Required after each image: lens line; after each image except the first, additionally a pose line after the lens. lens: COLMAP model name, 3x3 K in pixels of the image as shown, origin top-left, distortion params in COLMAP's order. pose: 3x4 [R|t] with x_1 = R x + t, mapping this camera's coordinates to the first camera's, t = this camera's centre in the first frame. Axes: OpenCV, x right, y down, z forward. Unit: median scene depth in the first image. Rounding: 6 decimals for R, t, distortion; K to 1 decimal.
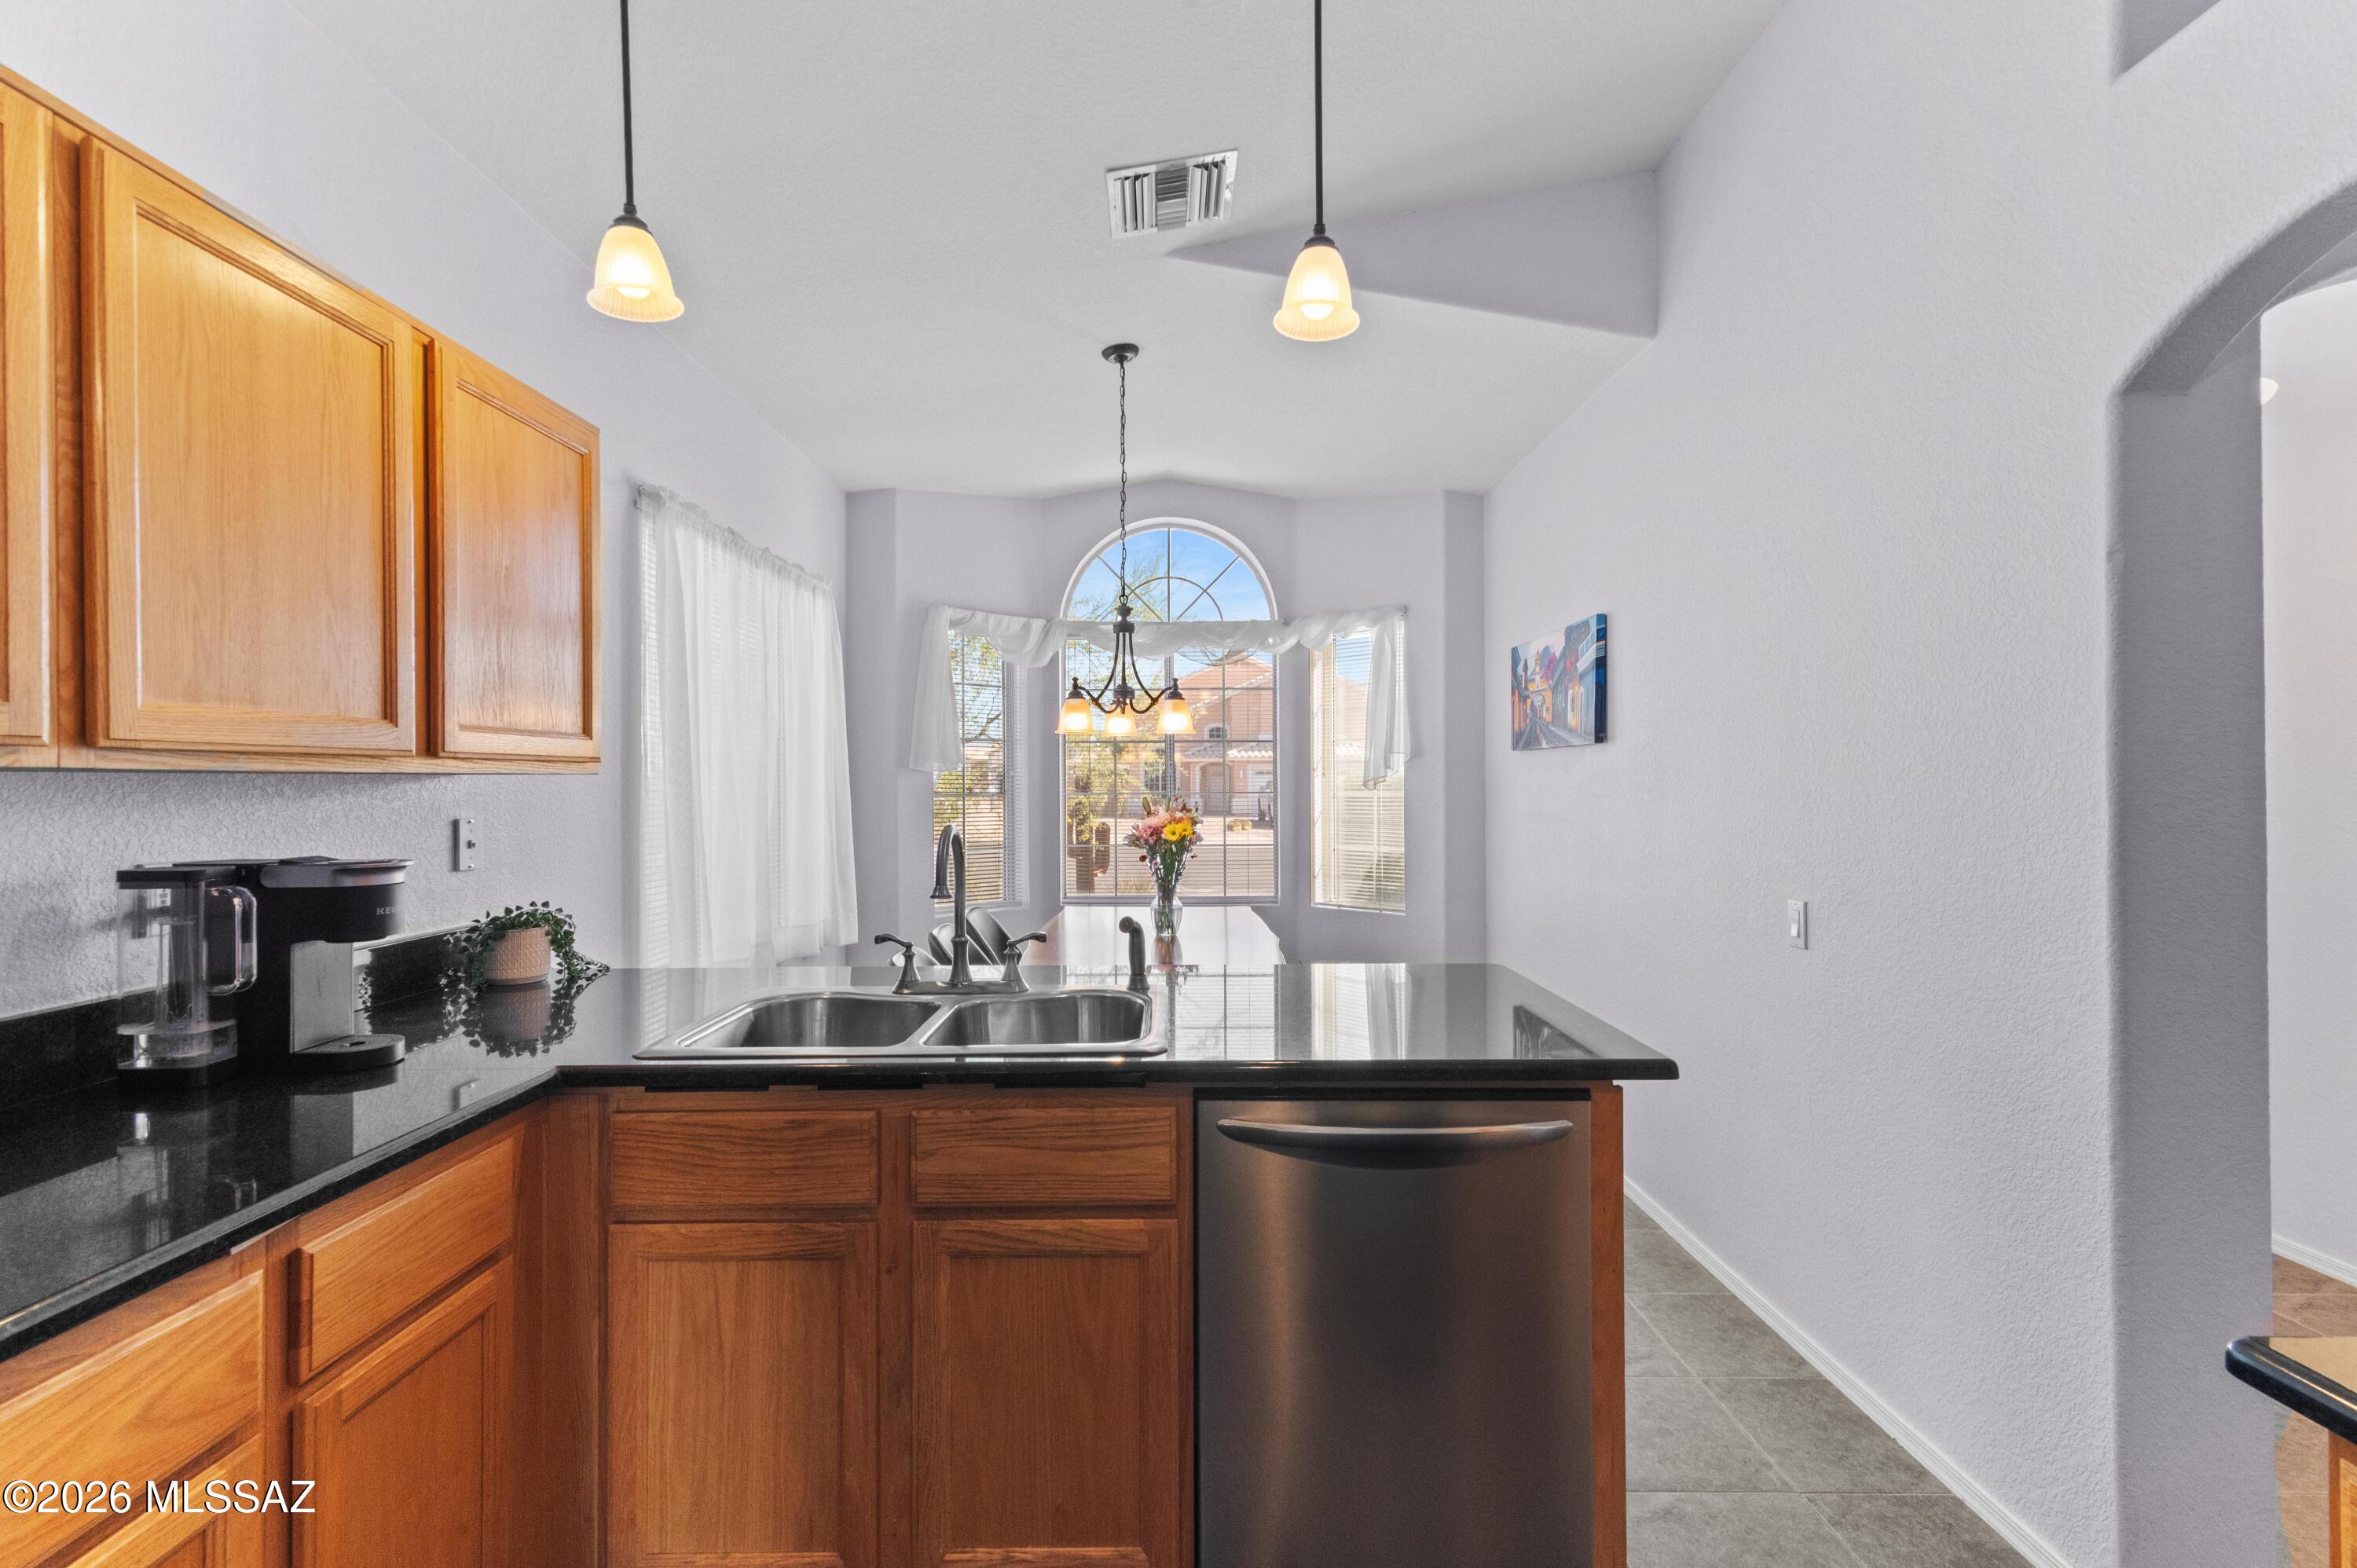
lens RADIAL K [[1069.1, 0, 1187.2], [0, 1069.1, 781.5], [0, 0, 1]] dist [0.012170, -0.001373]
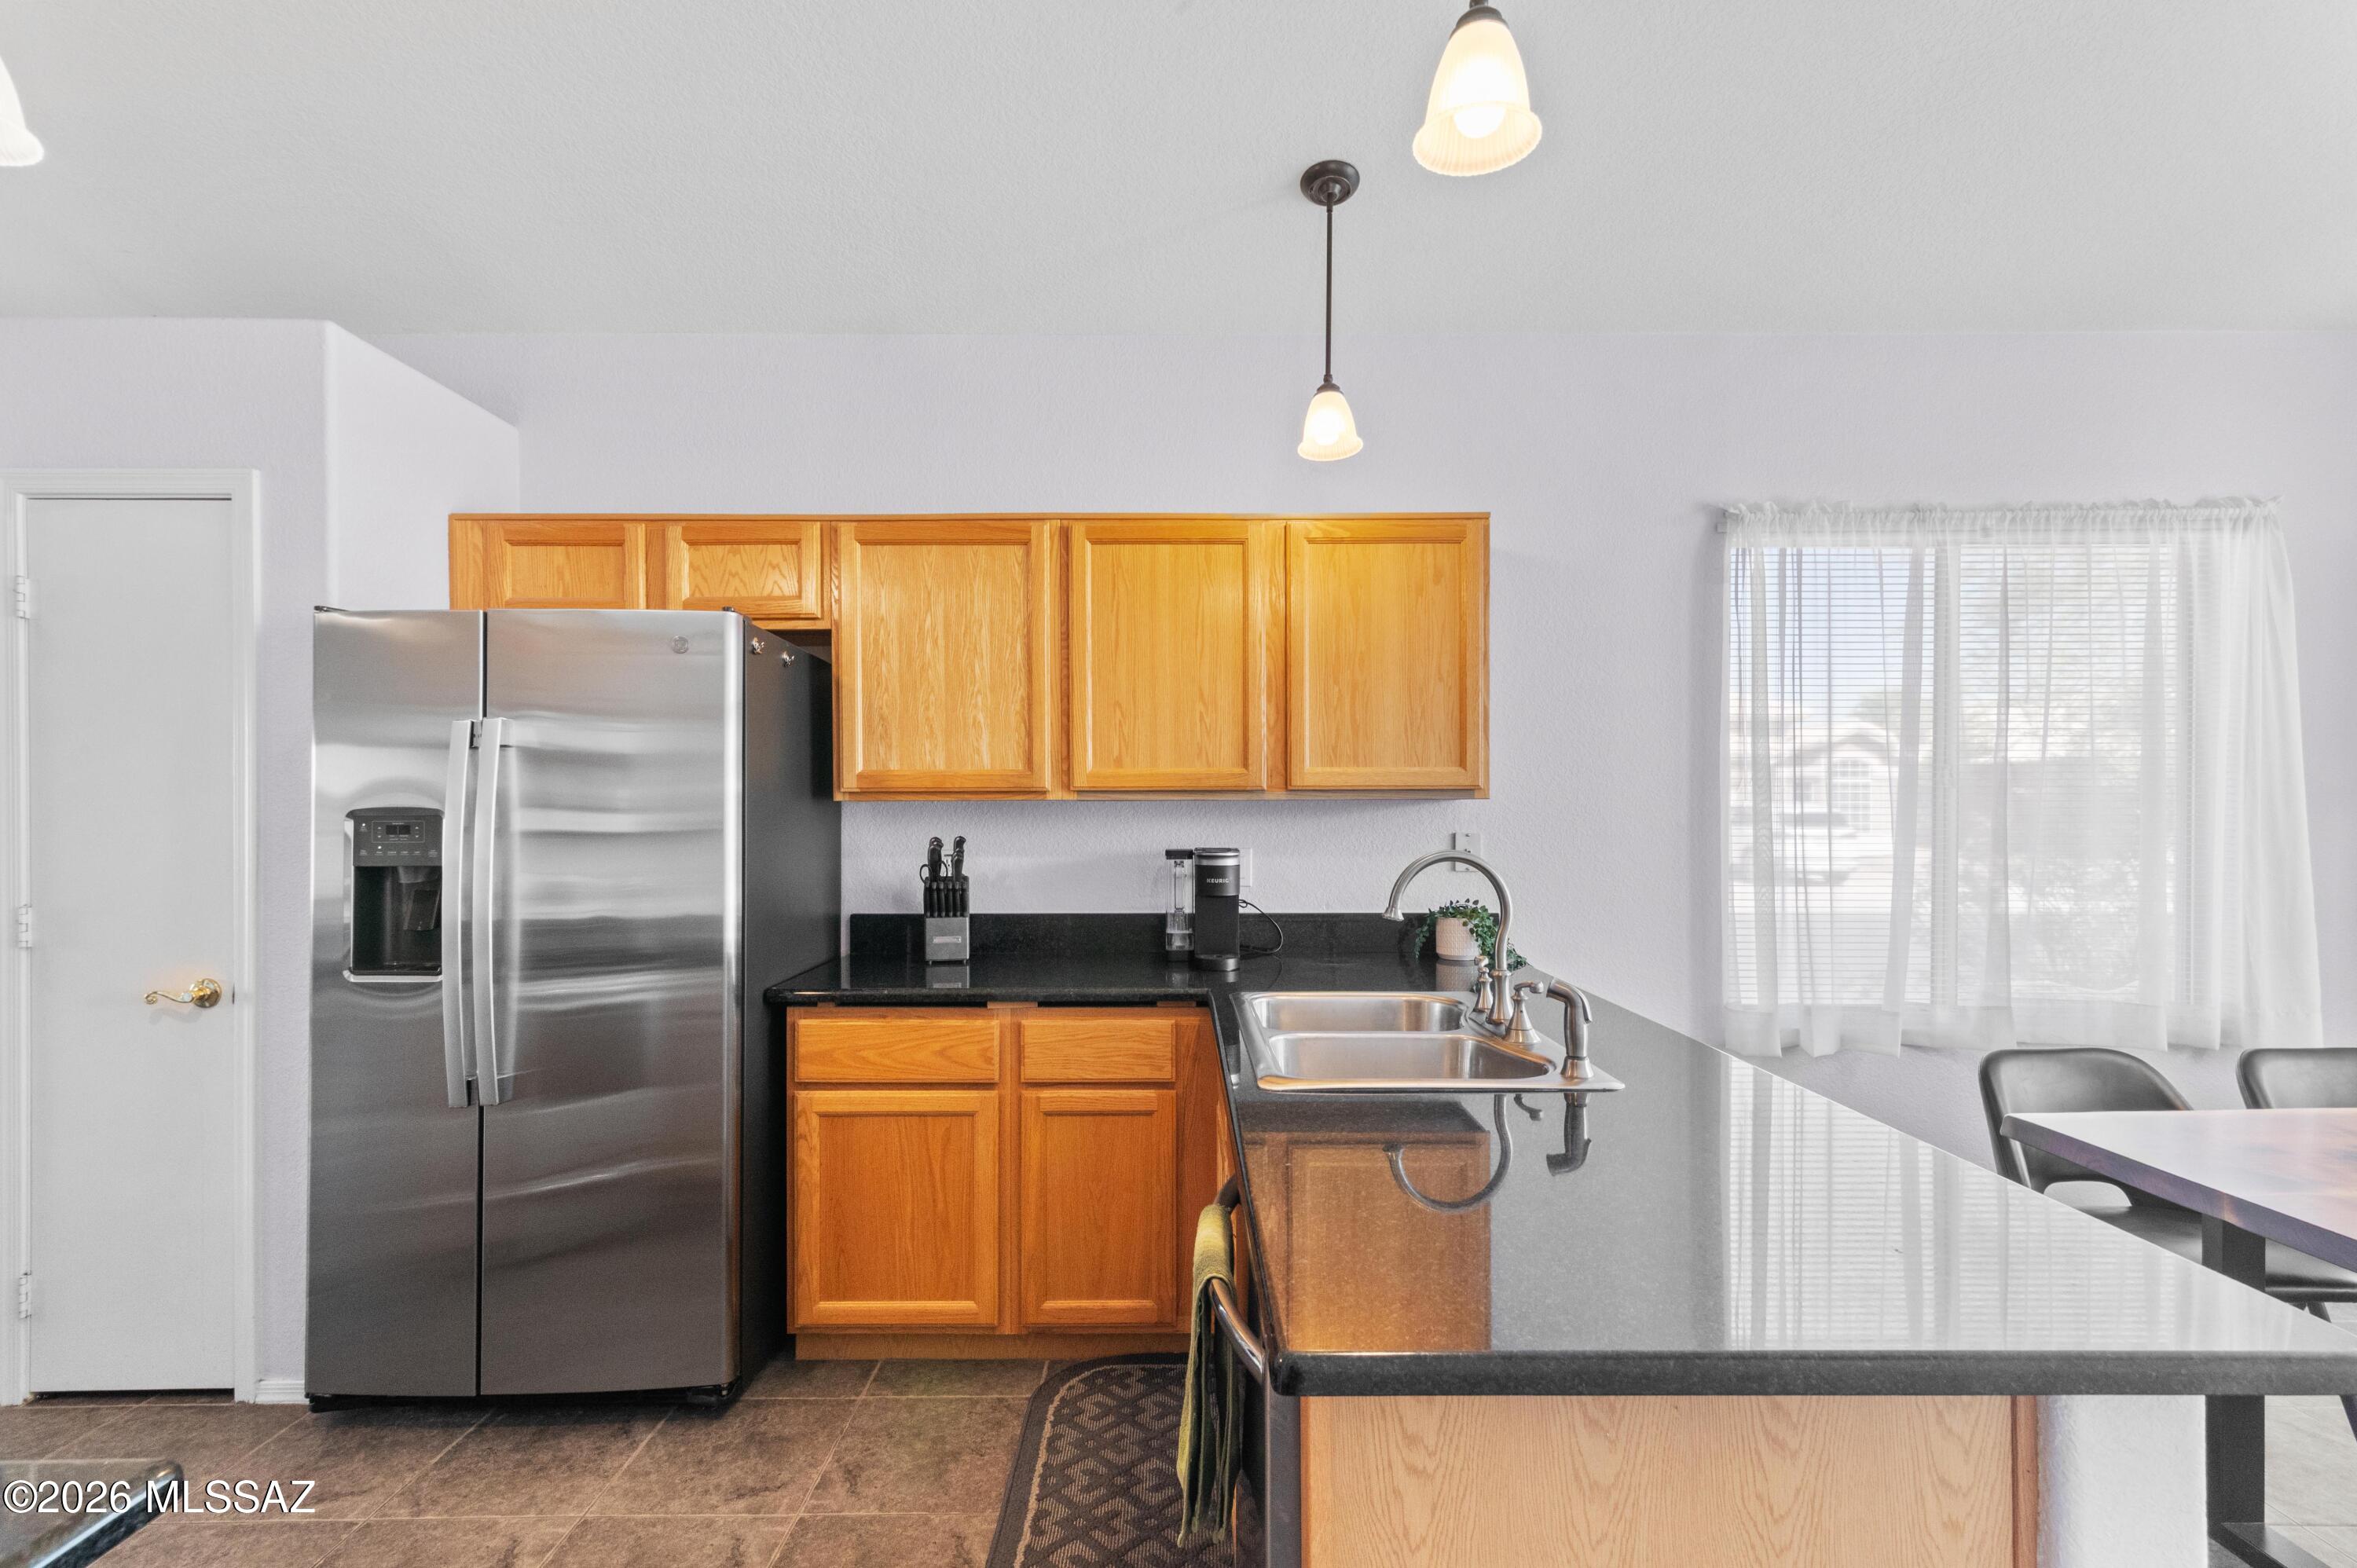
lens RADIAL K [[1069.1, 0, 1177.3], [0, 1069.1, 815.3], [0, 0, 1]] dist [0.012170, -0.001373]
pose [[-0.012680, 0.012033, -0.999847, 0.538802], [0.002026, 0.999926, 0.012008, -0.002692], [0.999918, -0.001874, -0.012703, 0.544445]]
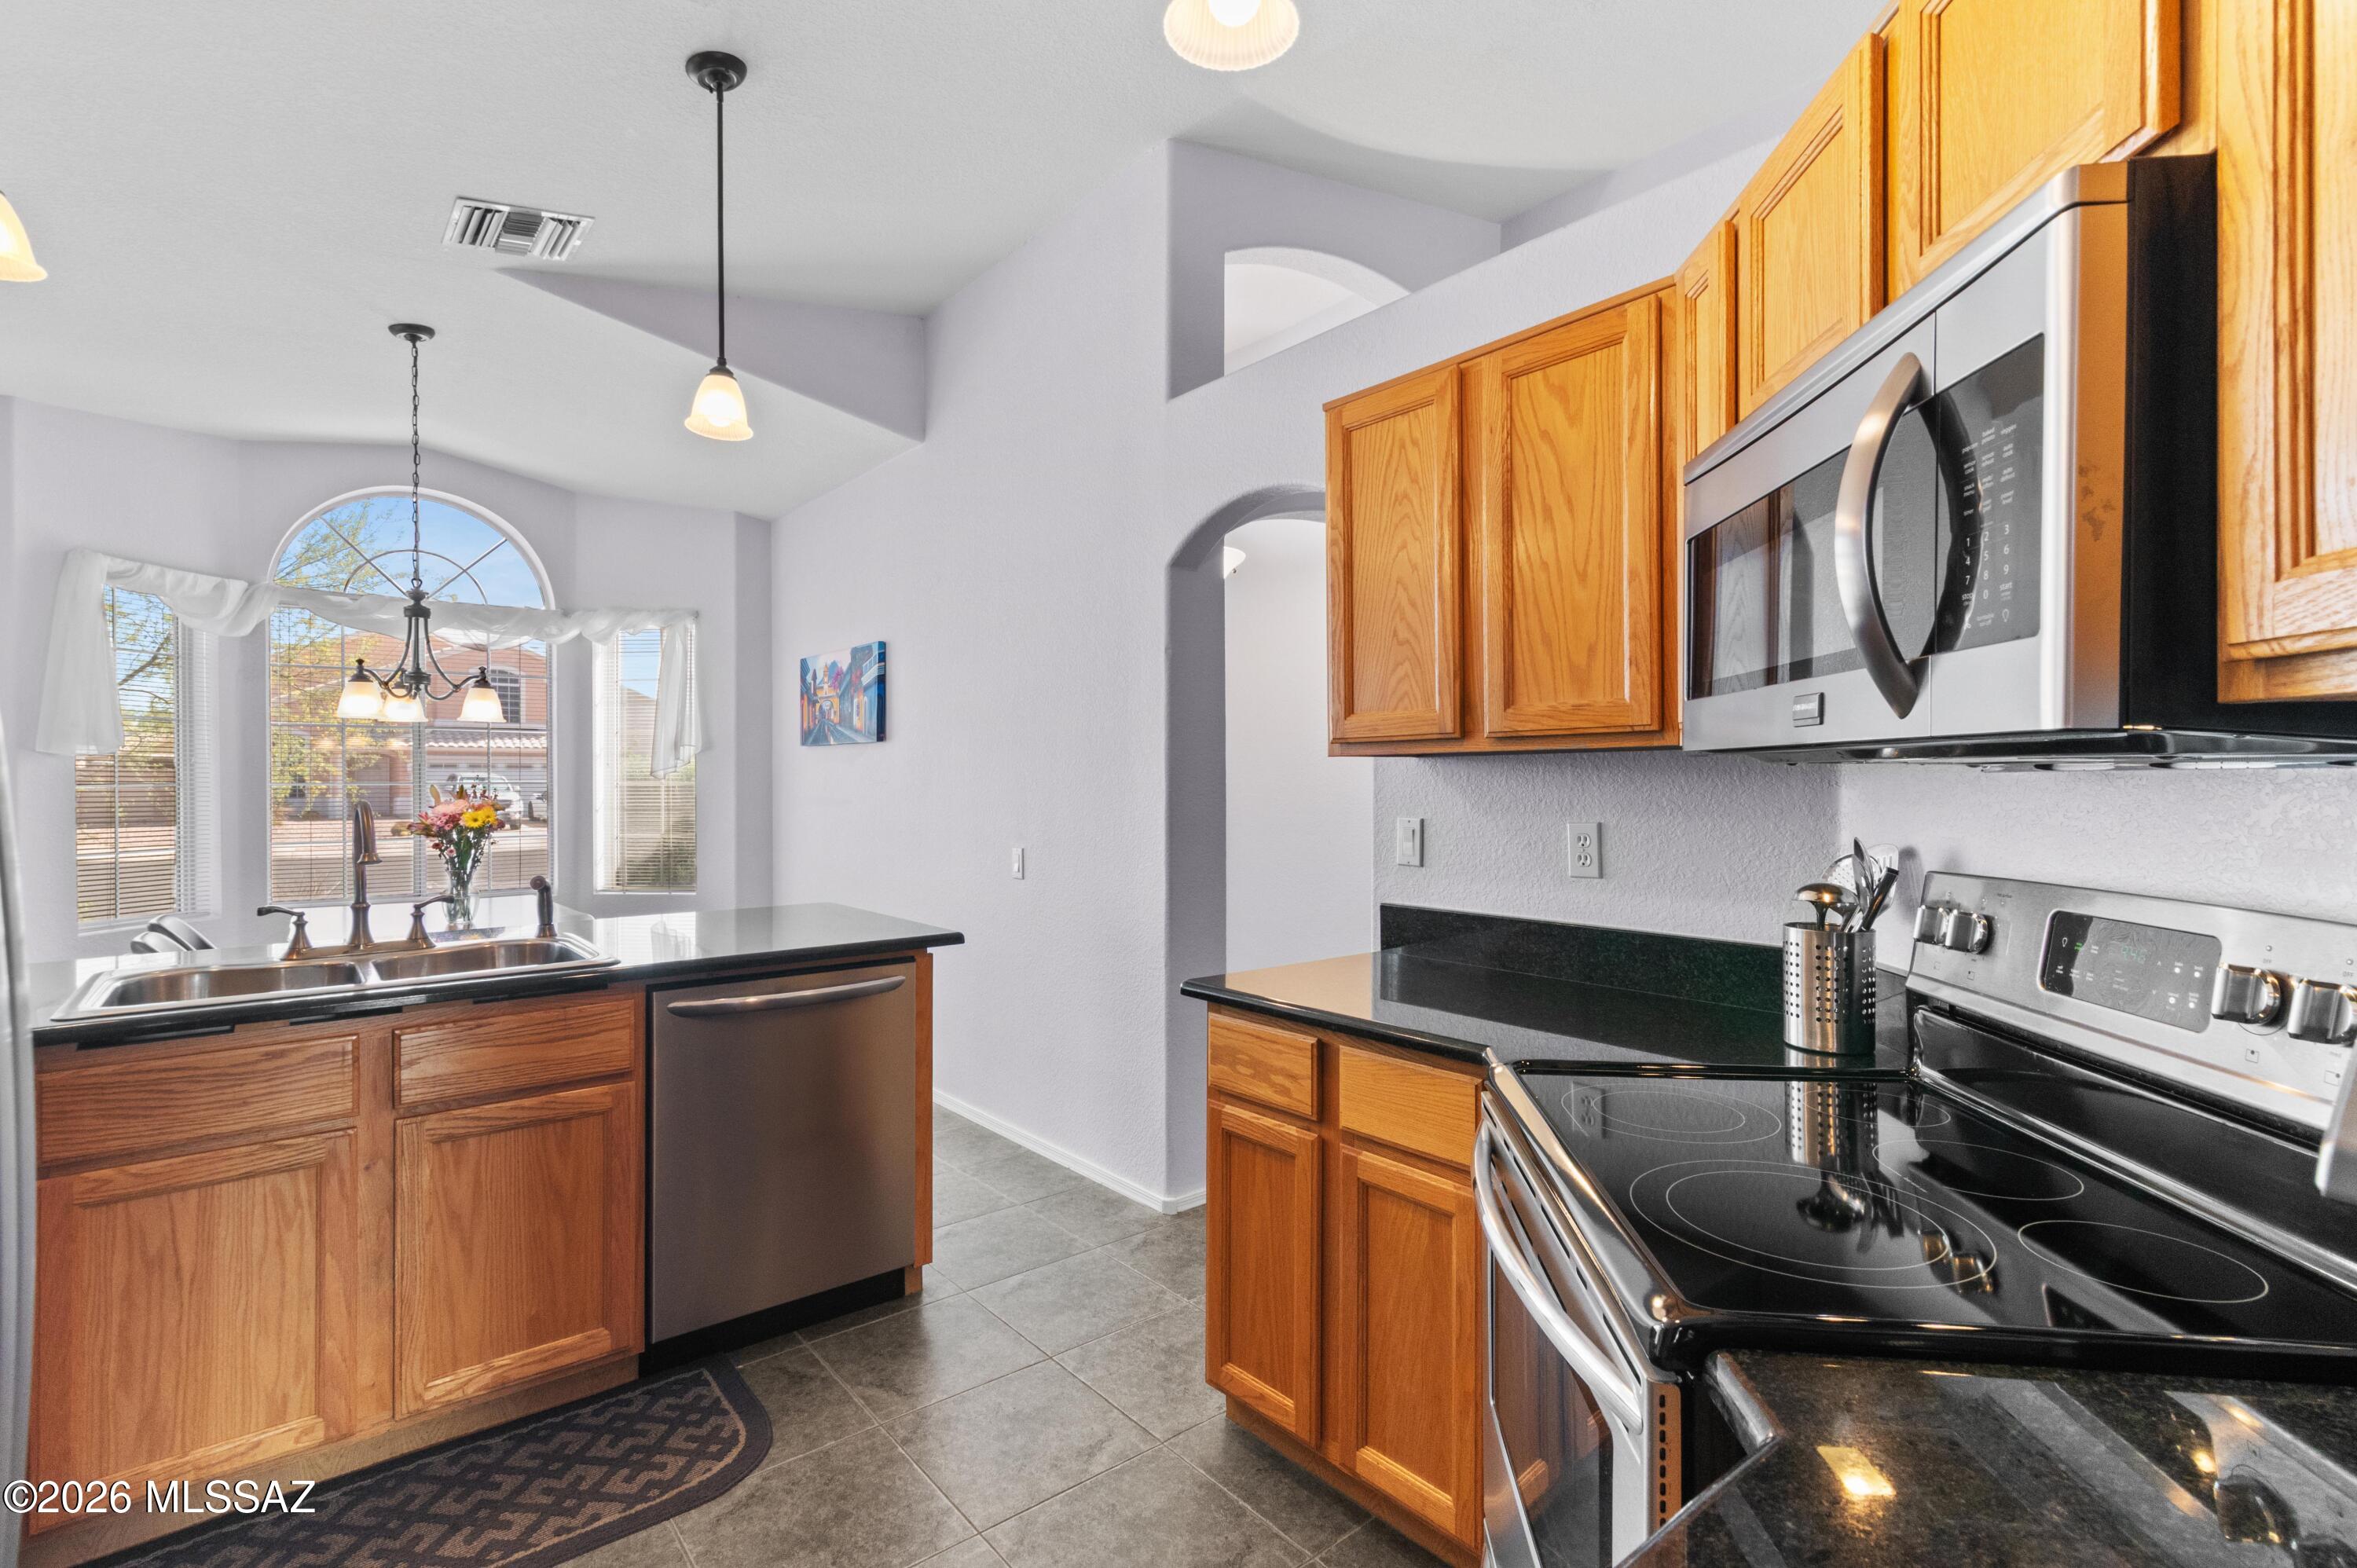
lens RADIAL K [[1069.1, 0, 1168.9], [0, 1069.1, 784.1], [0, 0, 1]] dist [0.012170, -0.001373]
pose [[0.779840, -0.000535, 0.625979, -0.191153], [-0.002597, 0.999988, 0.004089, 0.012041], [-0.625974, -0.004814, 0.779829, -0.283388]]
